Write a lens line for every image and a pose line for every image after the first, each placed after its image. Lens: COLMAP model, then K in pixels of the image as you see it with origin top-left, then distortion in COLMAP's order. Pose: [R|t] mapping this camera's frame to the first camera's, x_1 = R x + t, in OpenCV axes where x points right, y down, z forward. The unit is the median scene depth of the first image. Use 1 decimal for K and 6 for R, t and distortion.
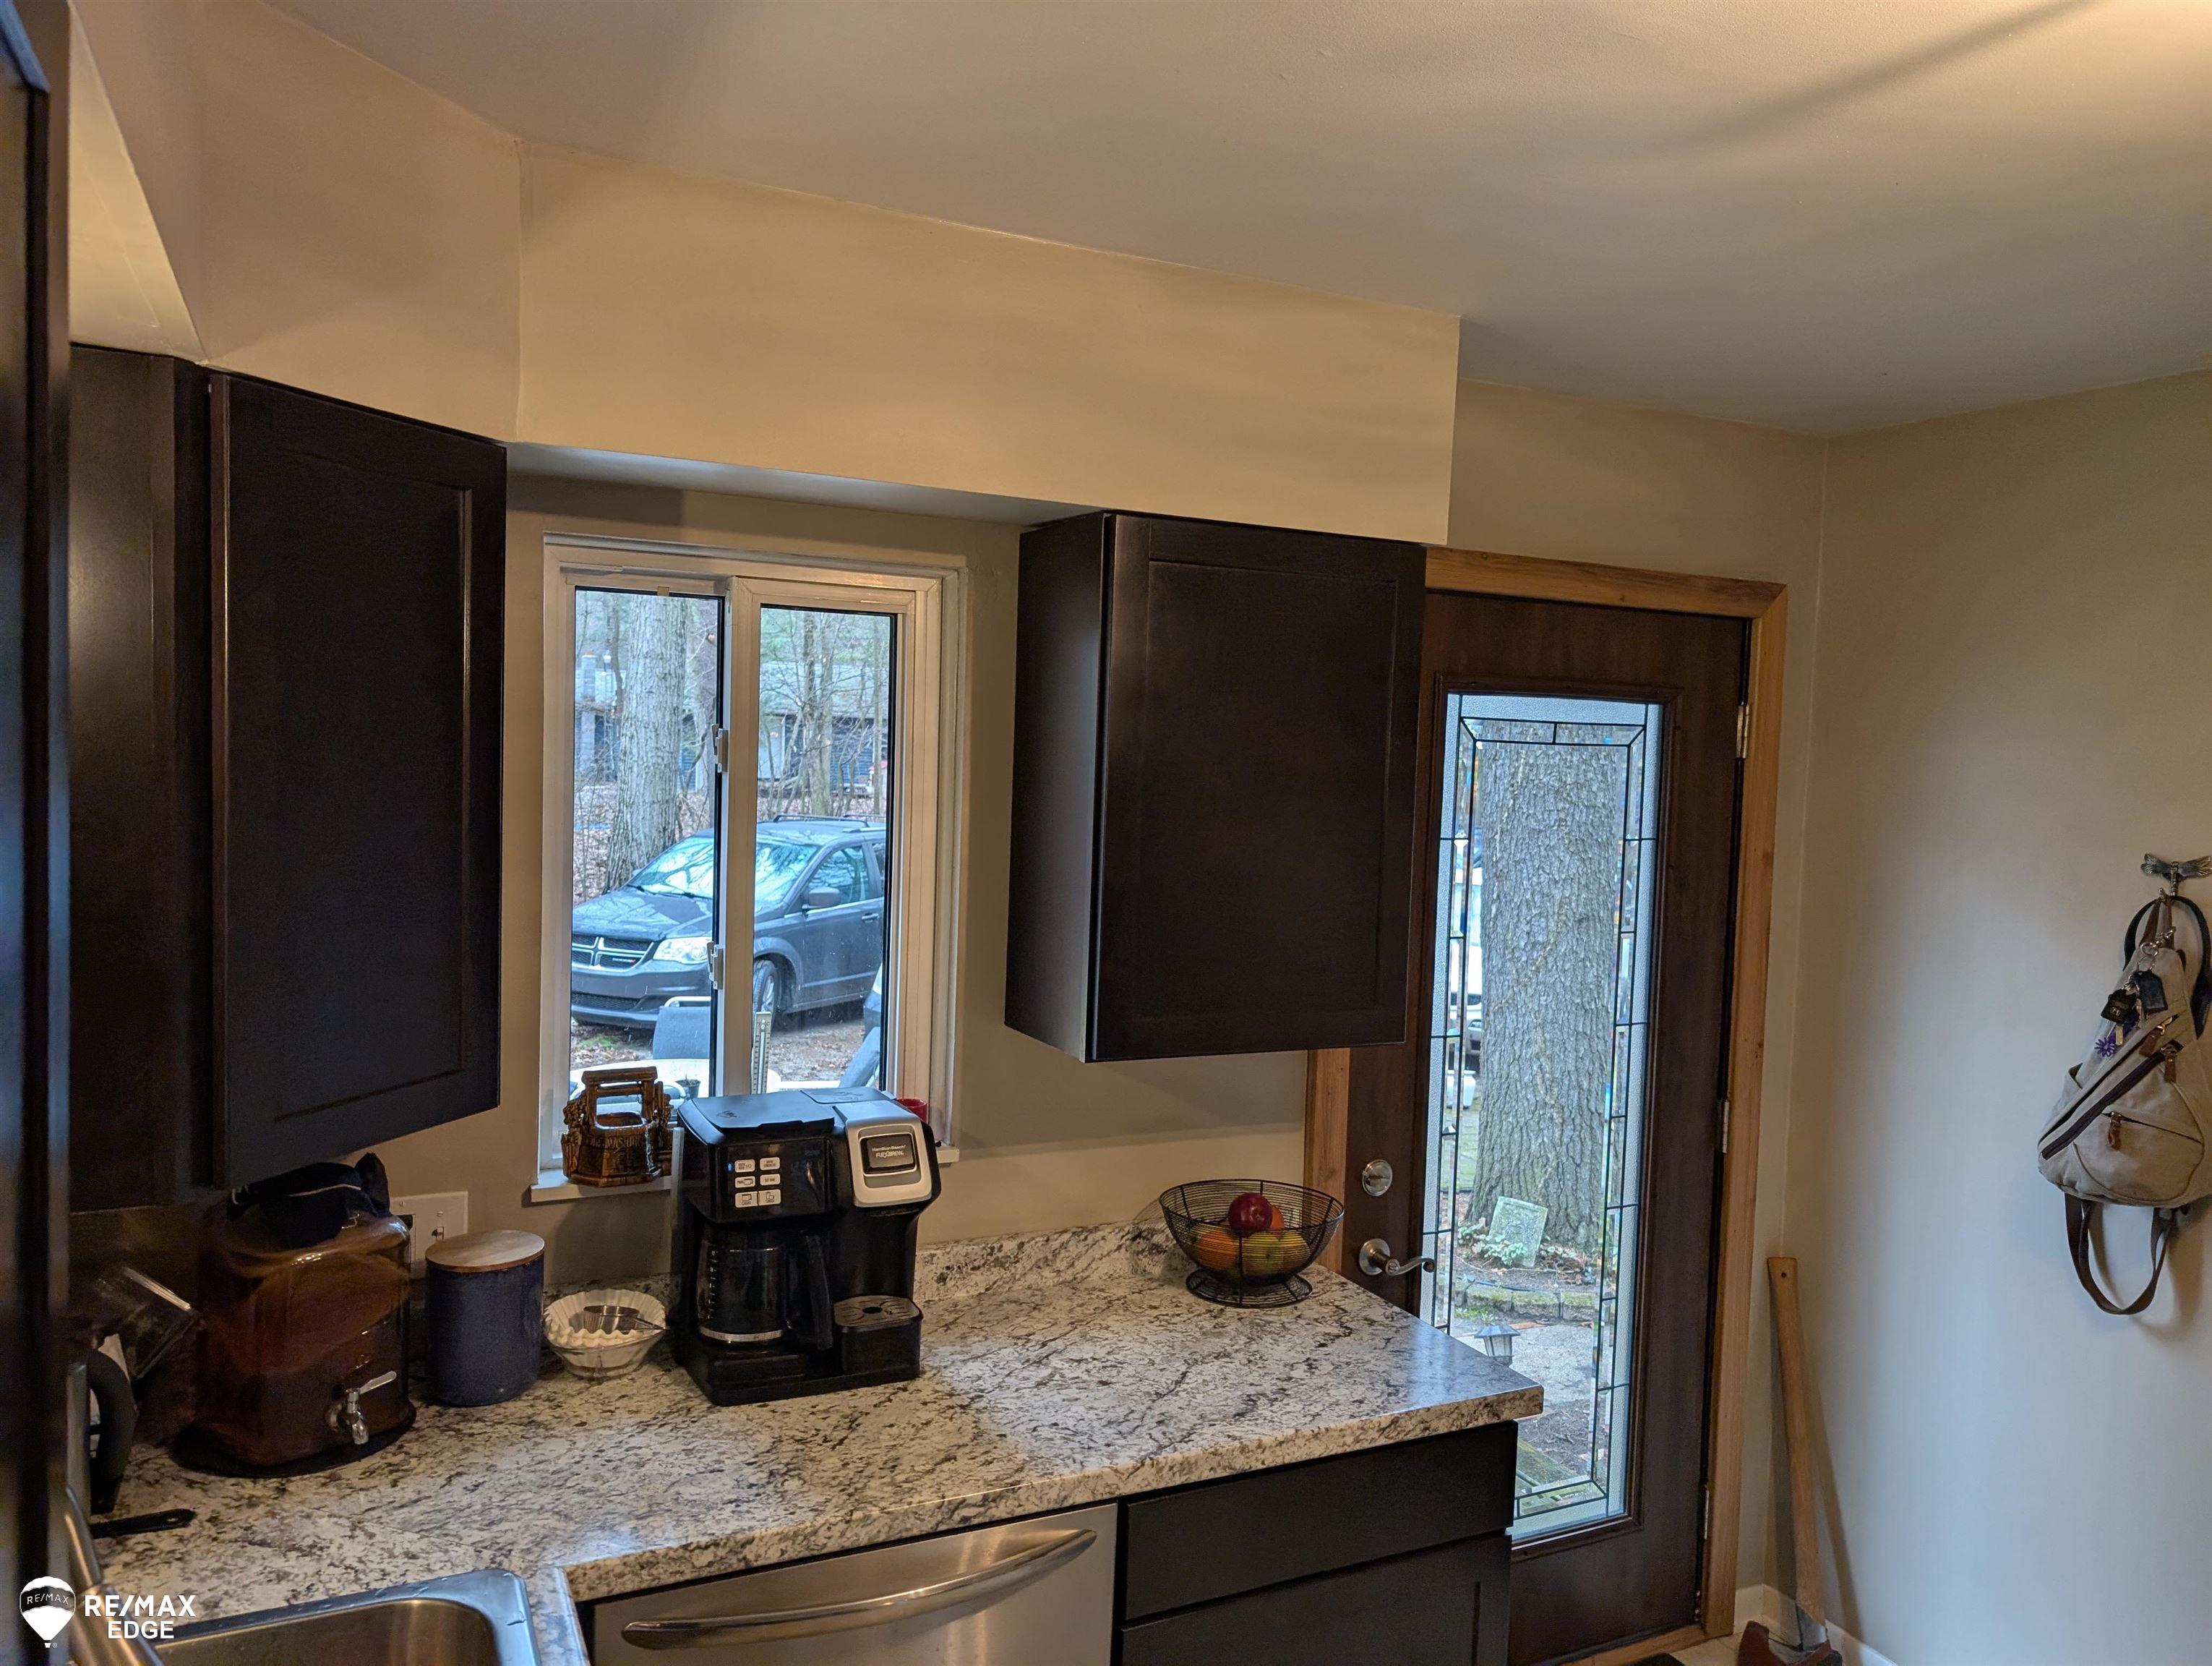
lens RADIAL K [[1595.8, 0, 1122.5], [0, 1595.8, 837.6], [0, 0, 1]] dist [0.013469, -0.033258]
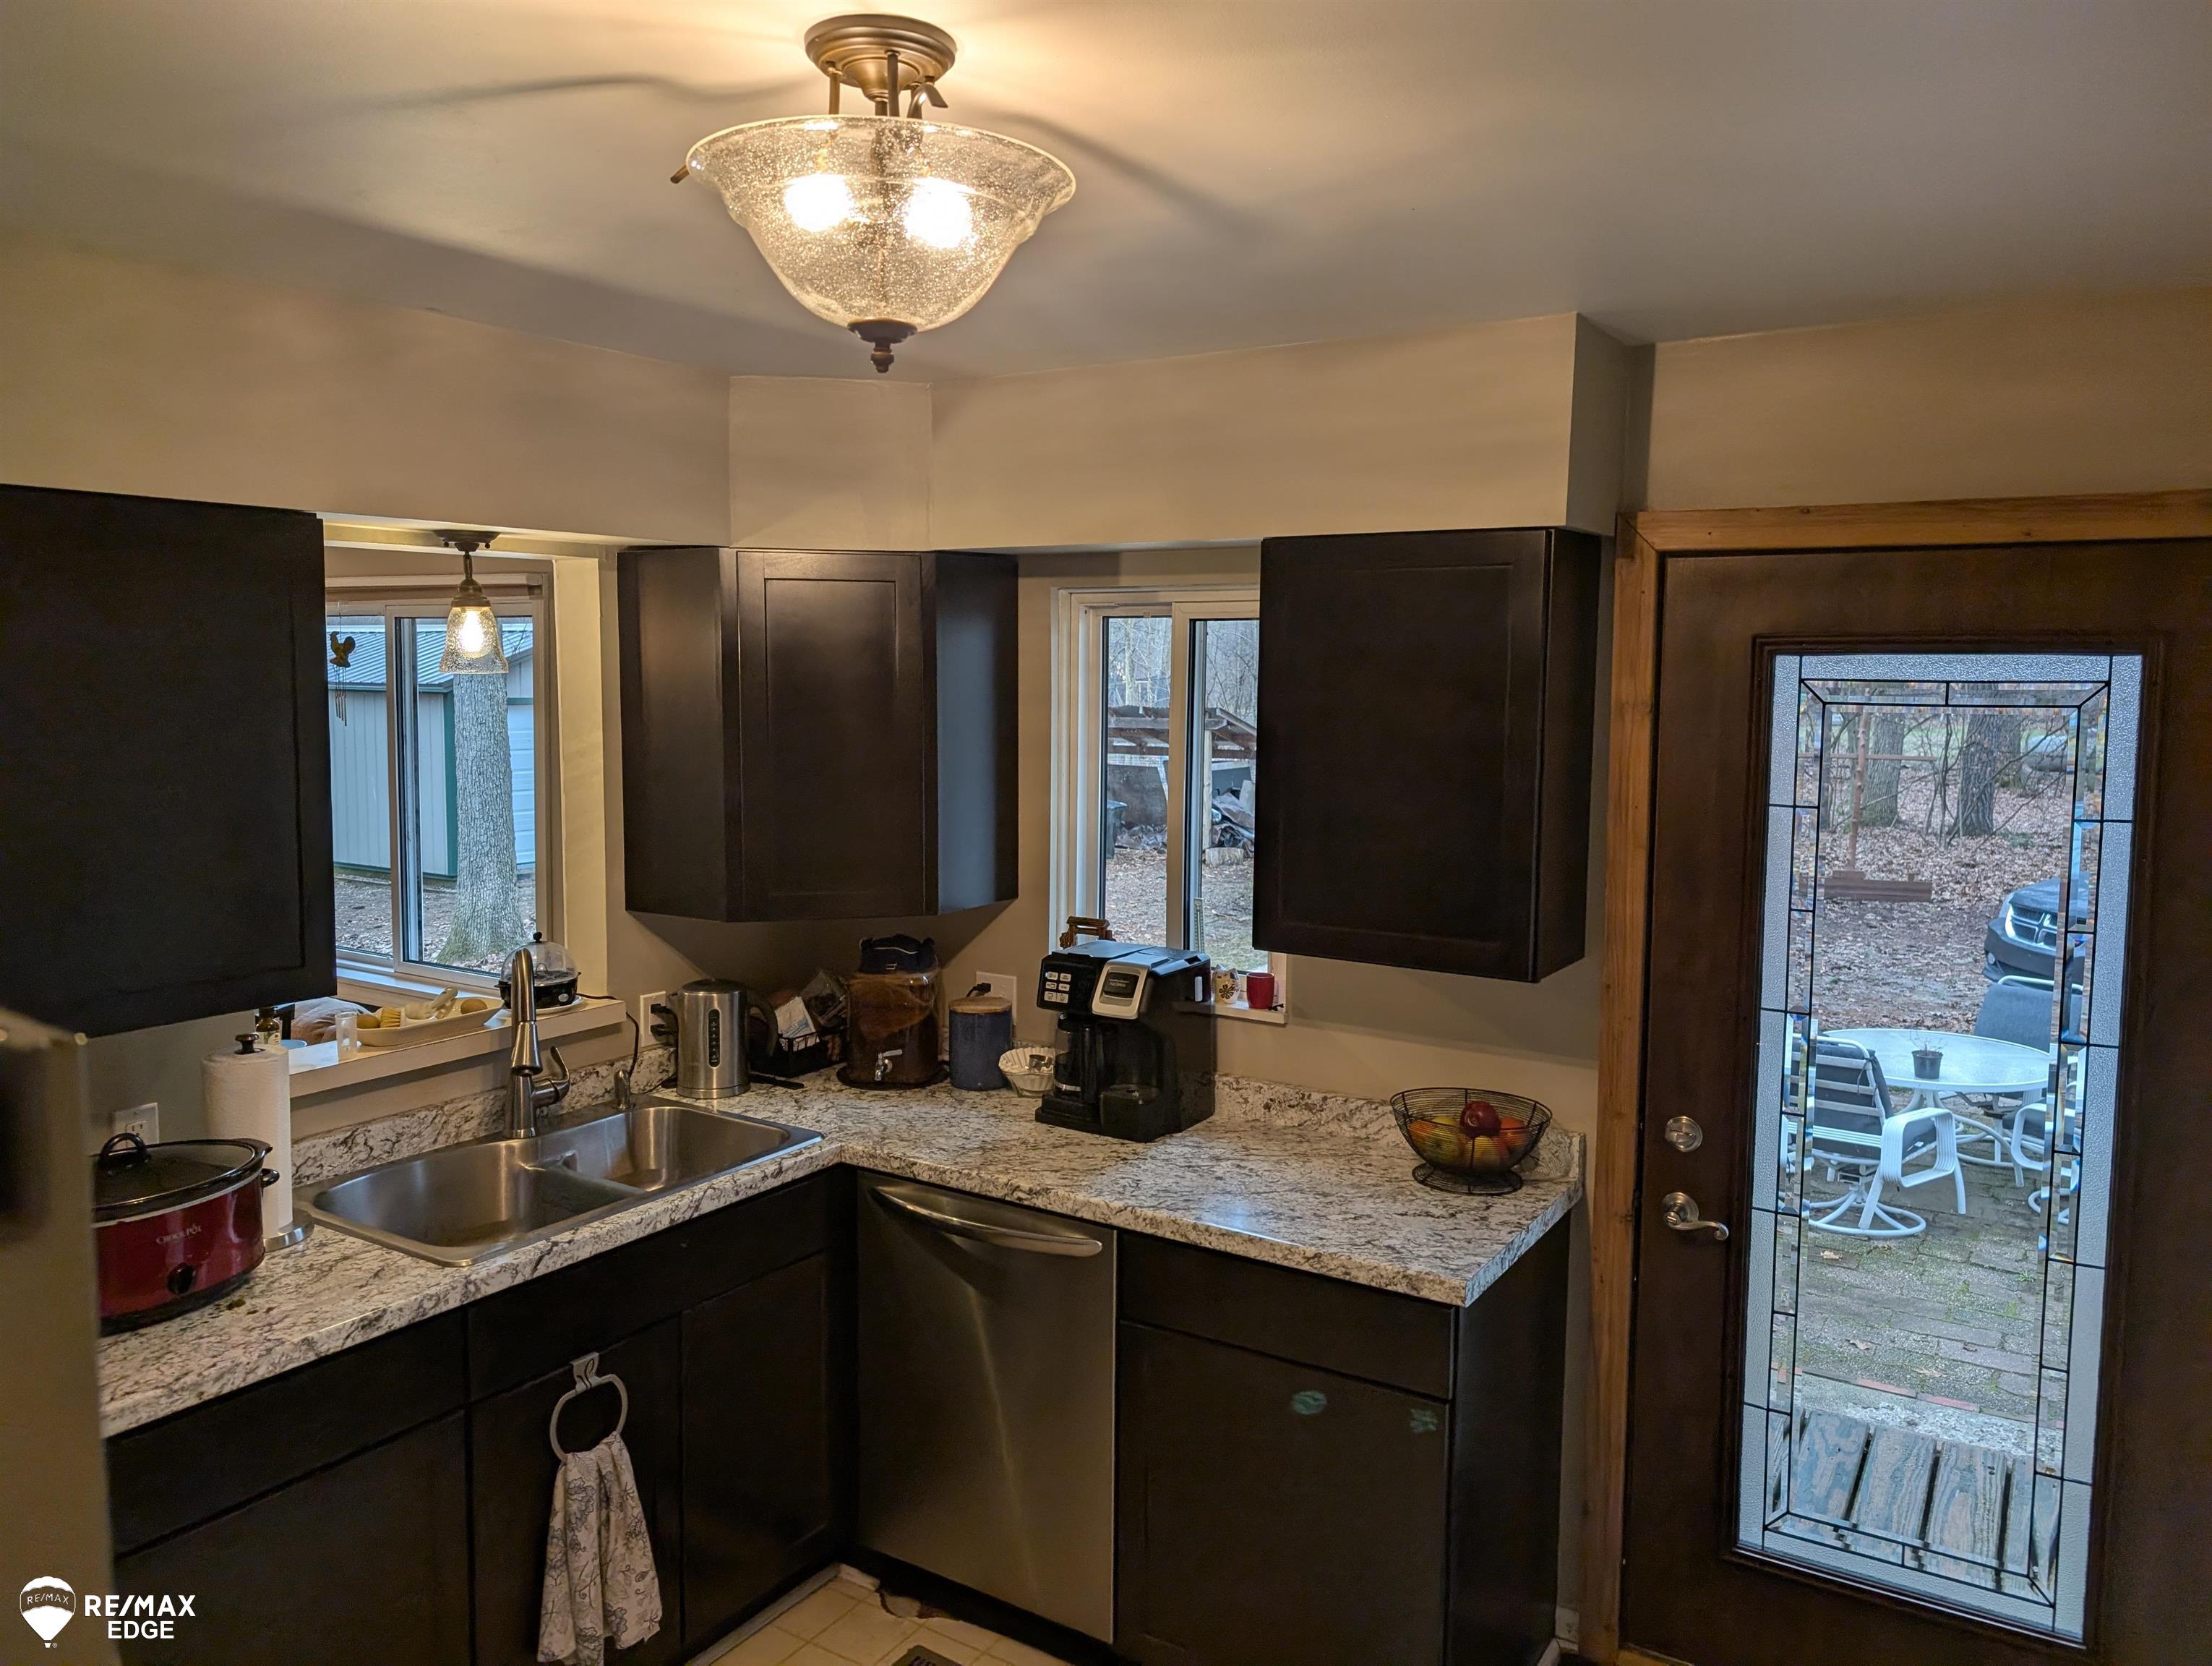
lens RADIAL K [[1595.8, 0, 1115.3], [0, 1595.8, 784.6], [0, 0, 1]] dist [0.013469, -0.033258]
pose [[0.517500, 0.032104, -0.855081, 1.071589], [-0.042788, 0.999017, 0.011613, -0.007387], [0.854613, 0.030578, 0.518364, 0.199492]]
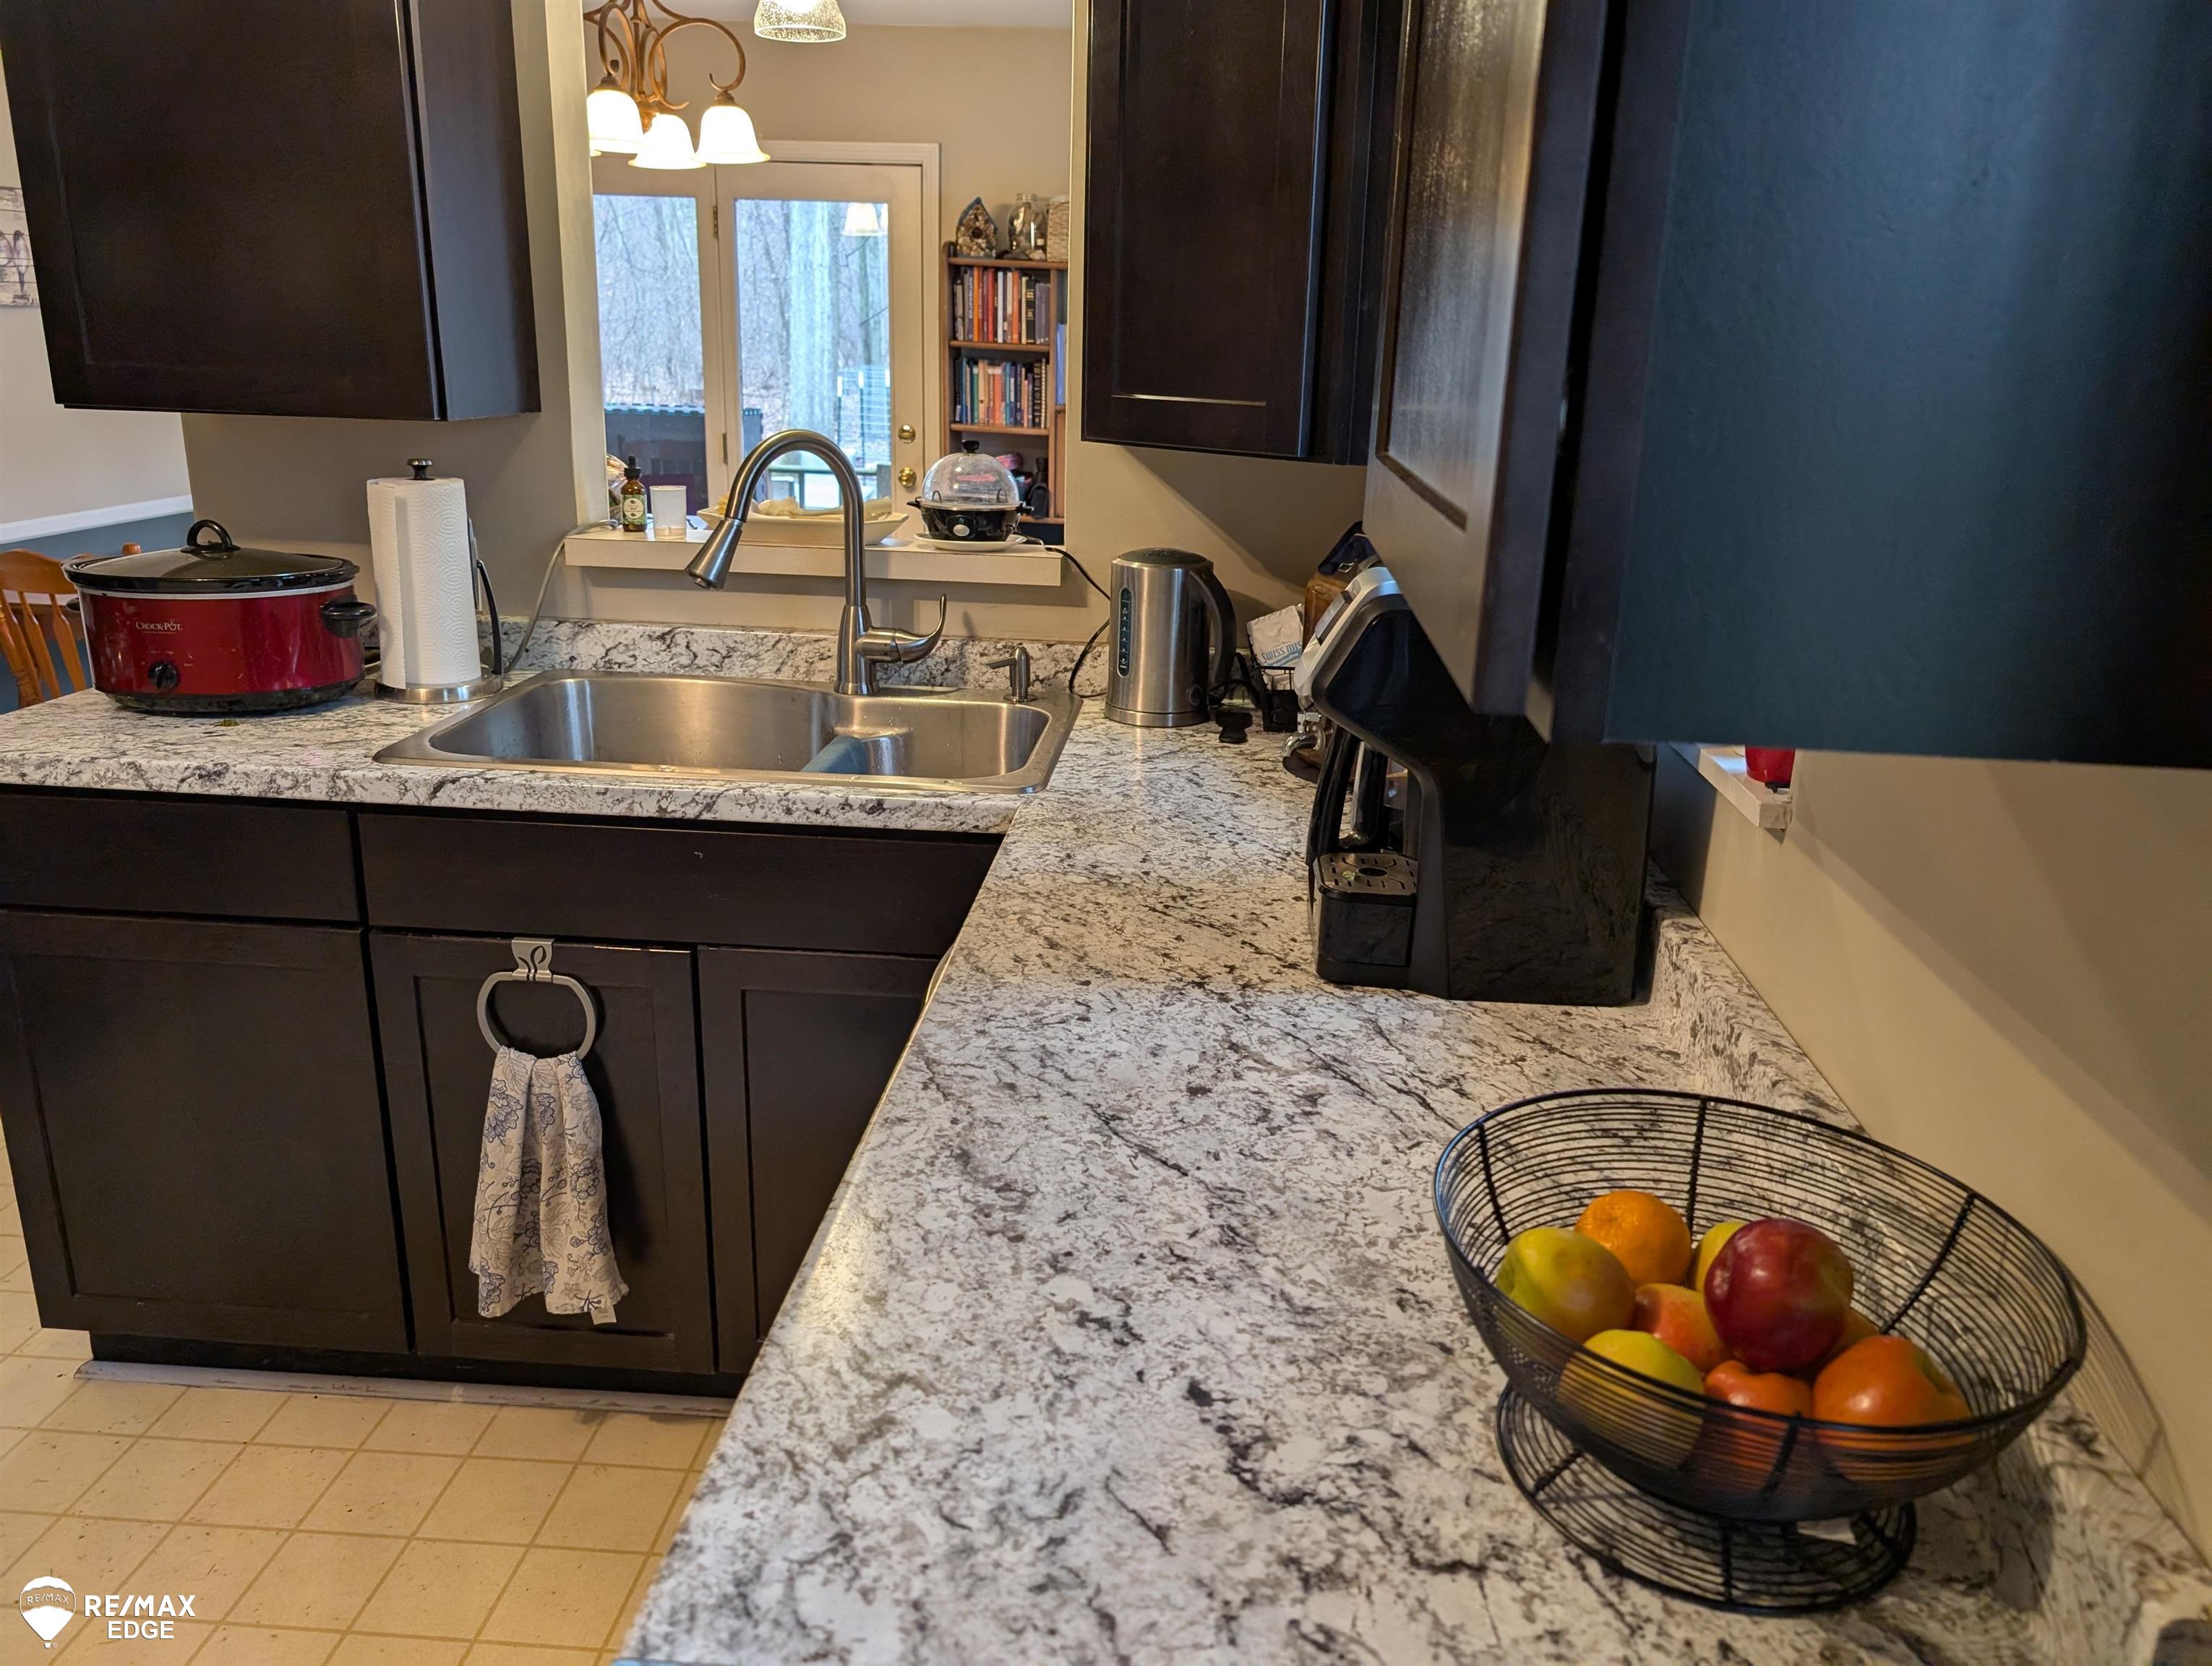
lens RADIAL K [[1595.8, 0, 1121.9], [0, 1595.8, 842.2], [0, 0, 1]] dist [0.013469, -0.033258]
pose [[-0.501312, 0.211076, -0.839127, 0.432651], [-0.104167, 0.948014, 0.300698, 0.095081], [0.858974, 0.238152, -0.453263, 1.173731]]
